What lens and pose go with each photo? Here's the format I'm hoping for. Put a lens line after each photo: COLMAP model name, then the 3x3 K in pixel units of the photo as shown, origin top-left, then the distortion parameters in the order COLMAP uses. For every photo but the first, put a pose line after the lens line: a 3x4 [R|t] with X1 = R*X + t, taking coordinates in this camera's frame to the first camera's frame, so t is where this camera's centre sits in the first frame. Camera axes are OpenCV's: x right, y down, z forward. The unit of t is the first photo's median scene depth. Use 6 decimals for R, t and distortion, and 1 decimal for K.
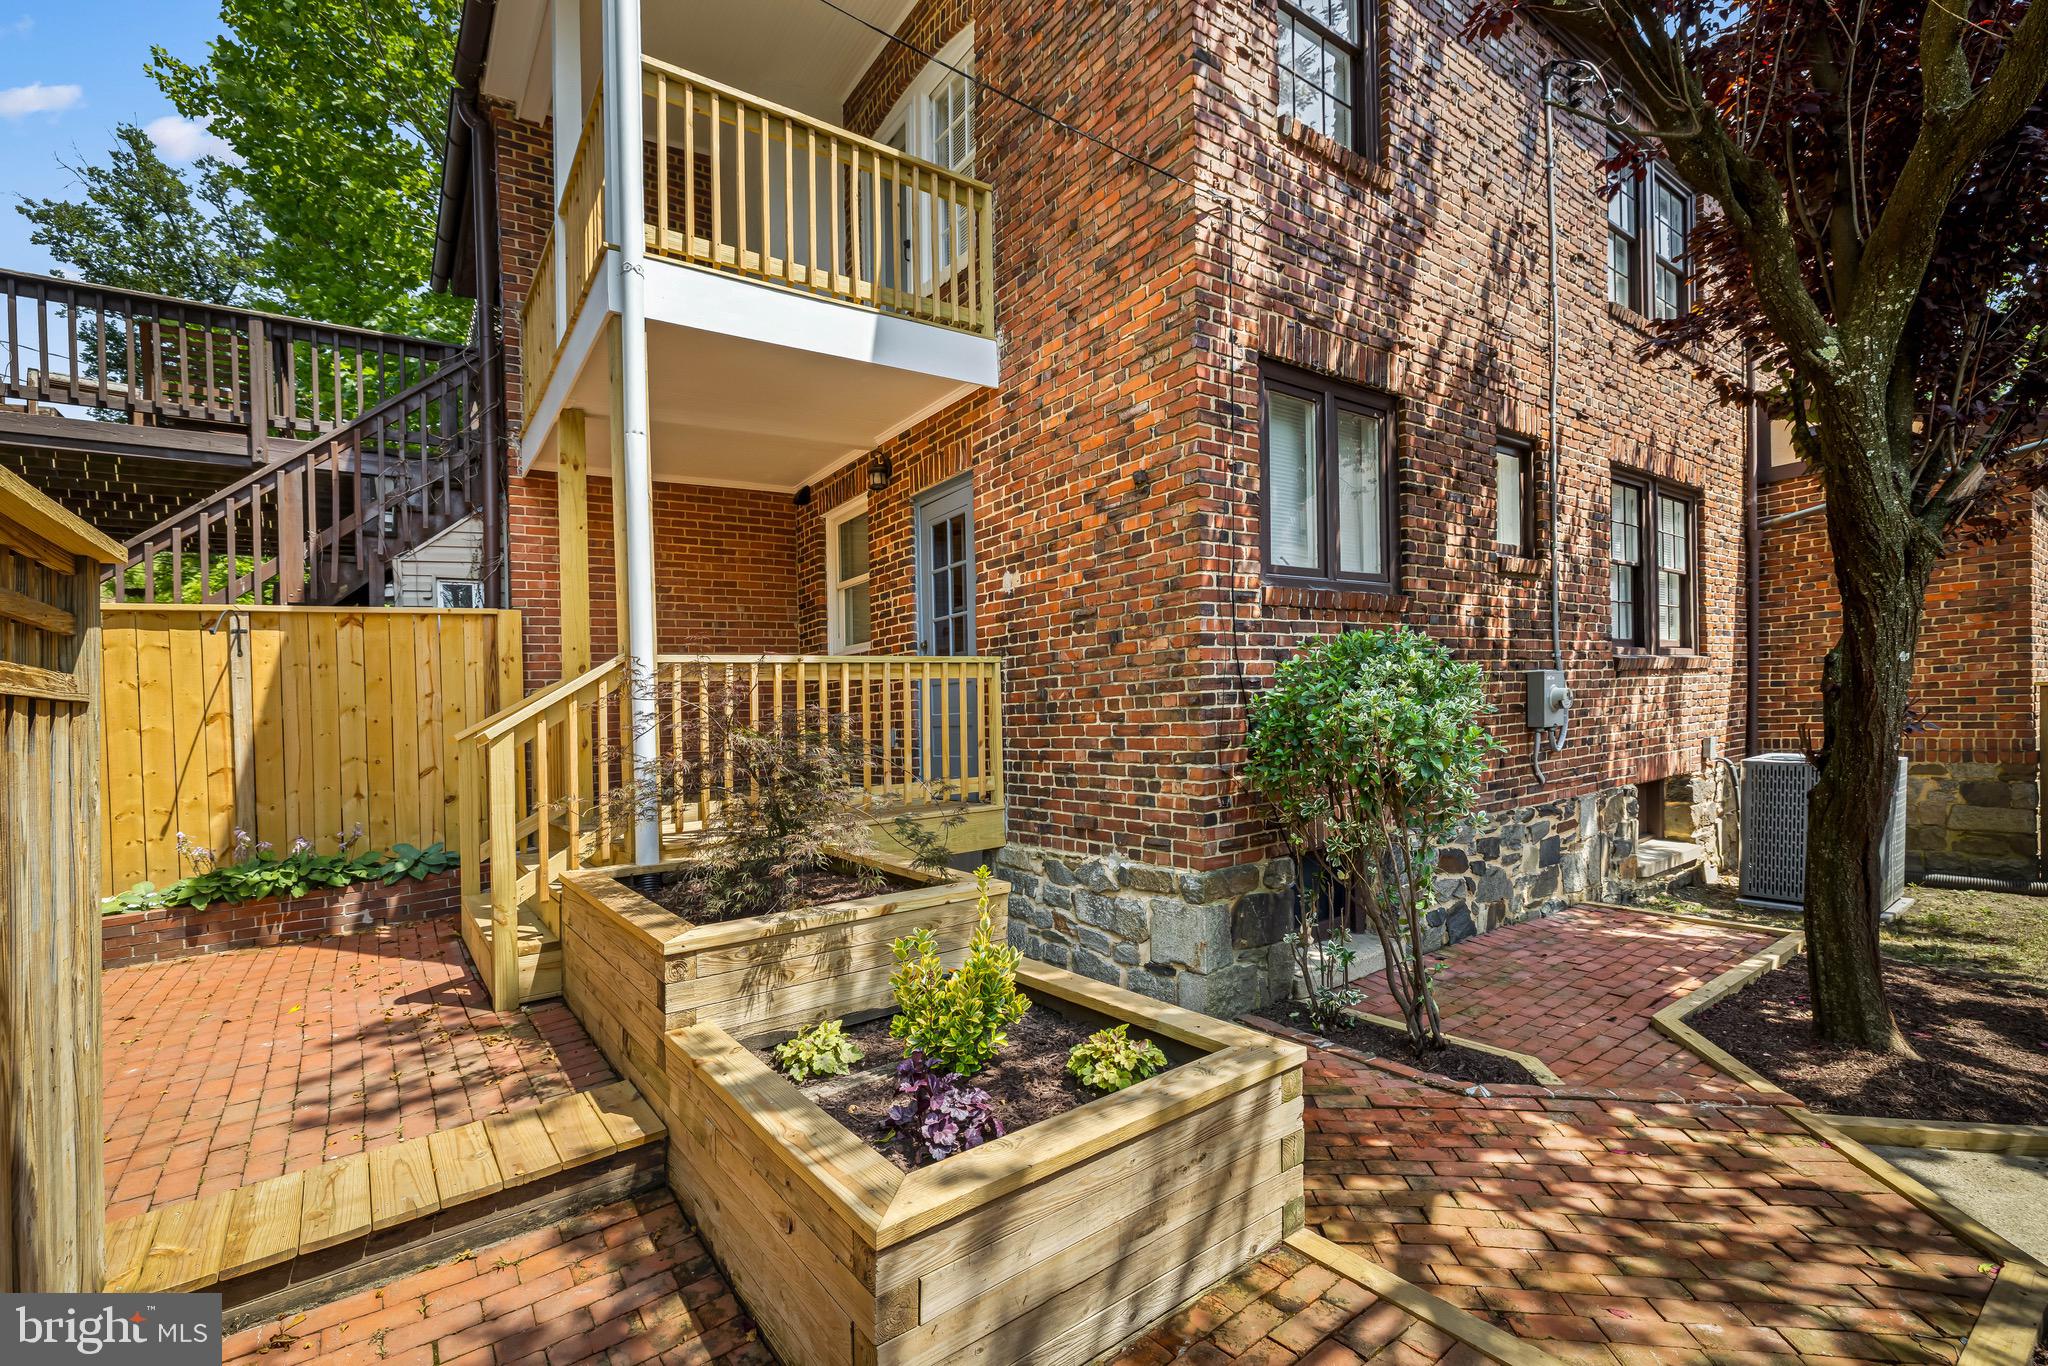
lens RADIAL K [[861.3, 0, 1014.2], [0, 861.3, 772.9], [0, 0, 1]] dist [-0.001999, 0.000083]
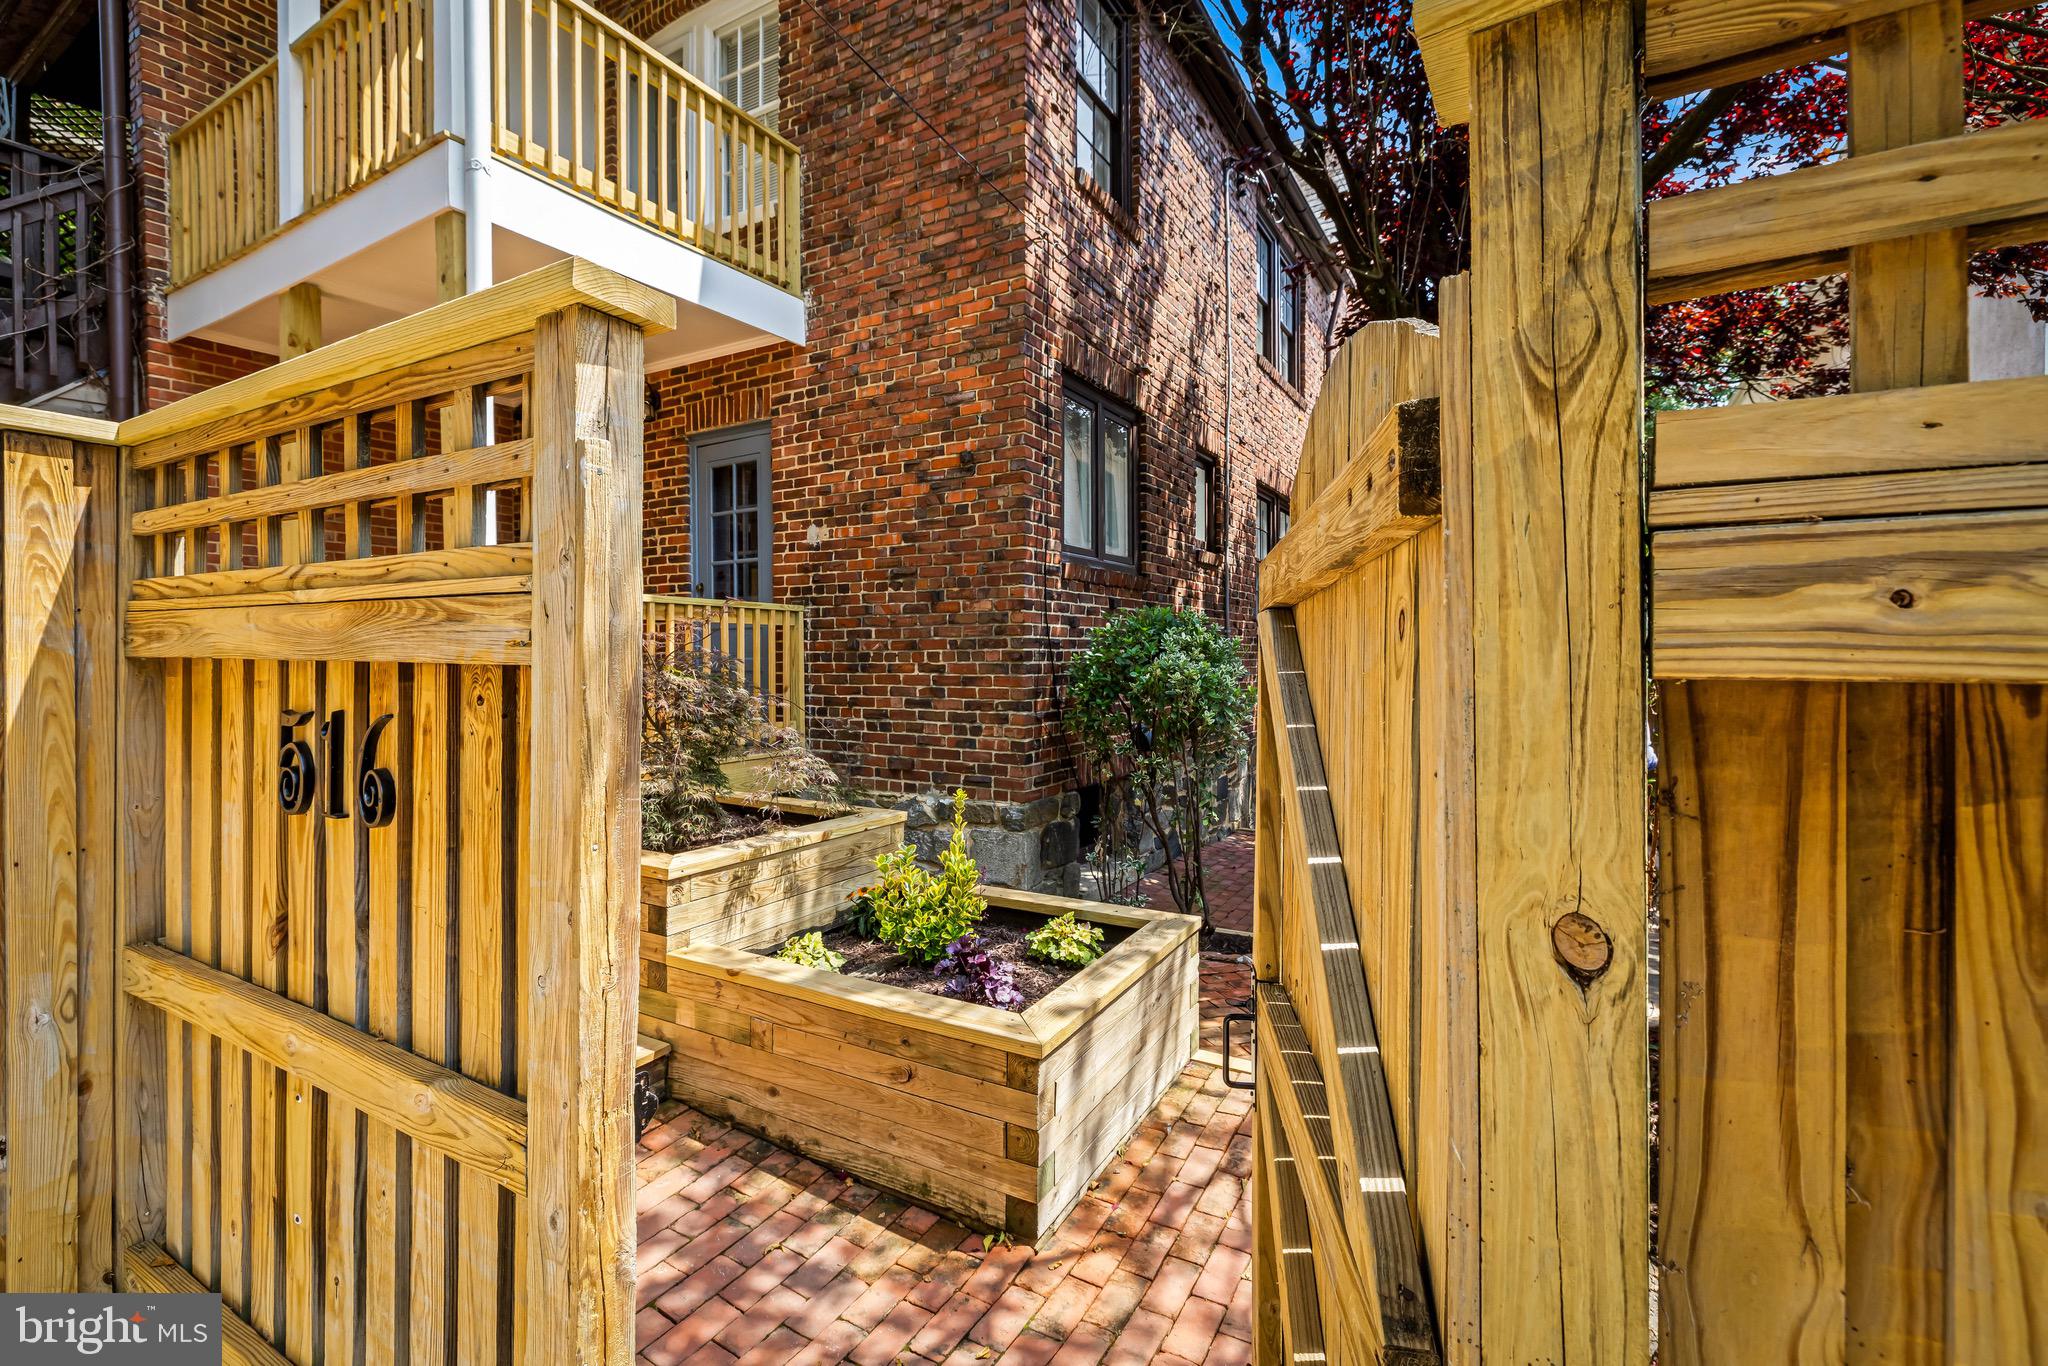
lens RADIAL K [[886.9, 0, 988.7], [0, 886.9, 726.1], [0, 0, 1]] dist [-0.000275, 0.000466]
pose [[0.923583, 0.011211, 0.383235, -0.224222], [-0.010677, 0.999937, -0.003522, 0.011365], [-0.383250, -0.000839, 0.923644, -0.072418]]
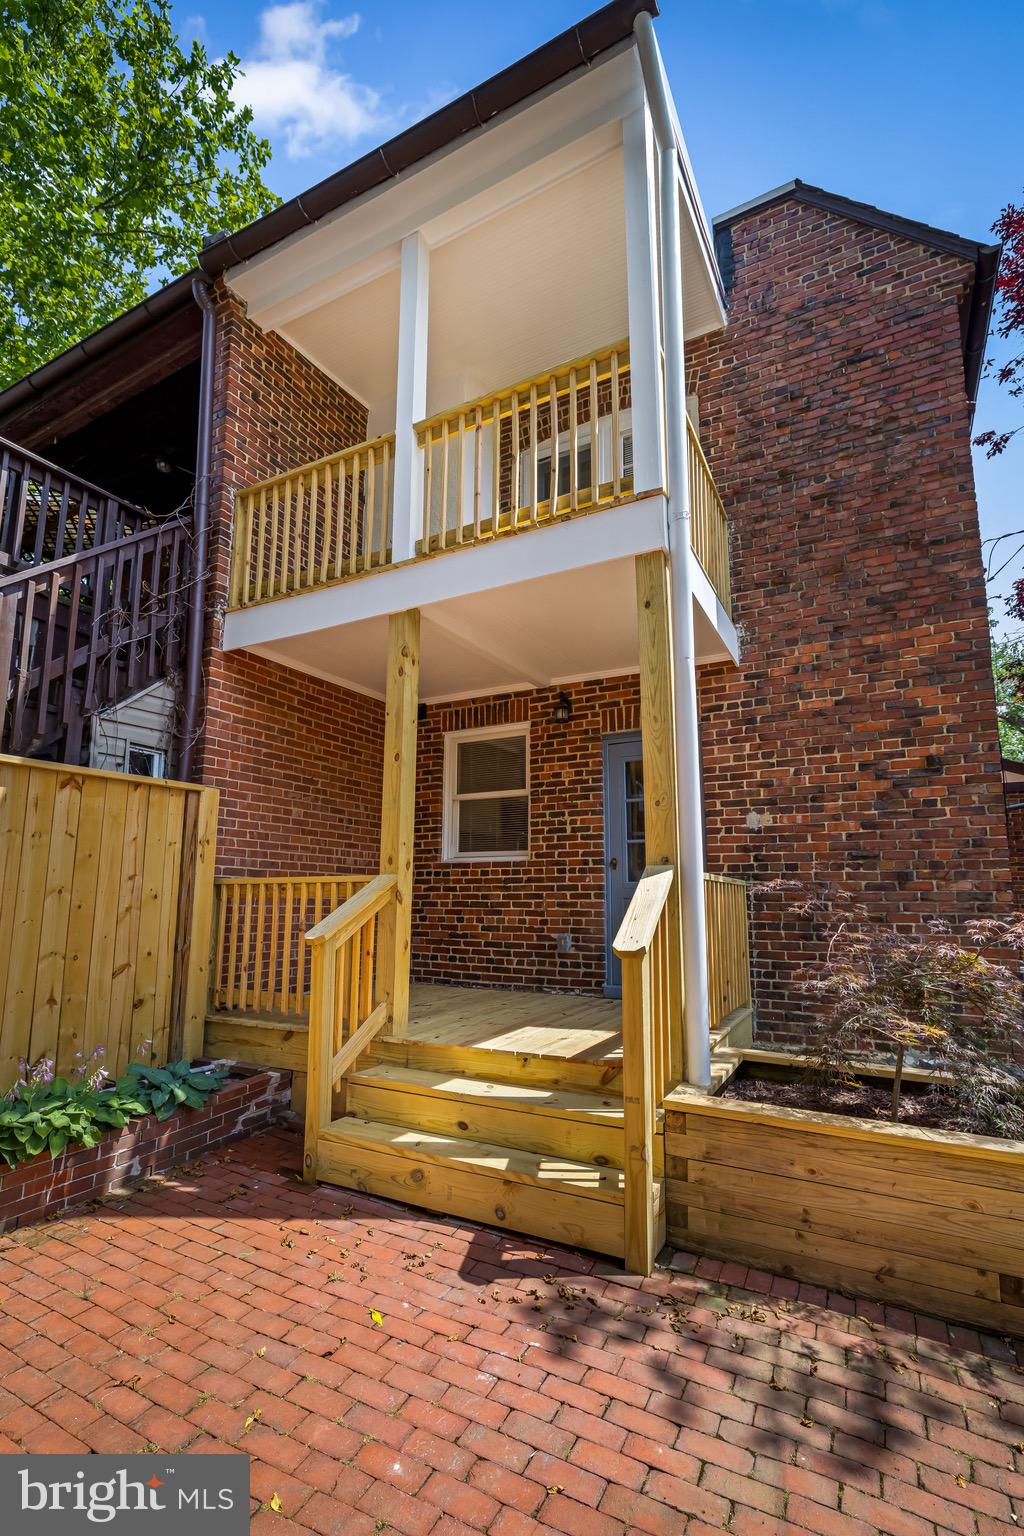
lens RADIAL K [[712.7, 0, 510.7], [0, 712.7, 844.8], [0, 0, 1]] dist [0.000789, 0.000311]
pose [[0.908163, 0.085014, 0.409893, -0.740895], [-0.018958, 0.986510, -0.162602, -0.018496], [-0.418187, 0.139899, 0.897523, 0.252792]]
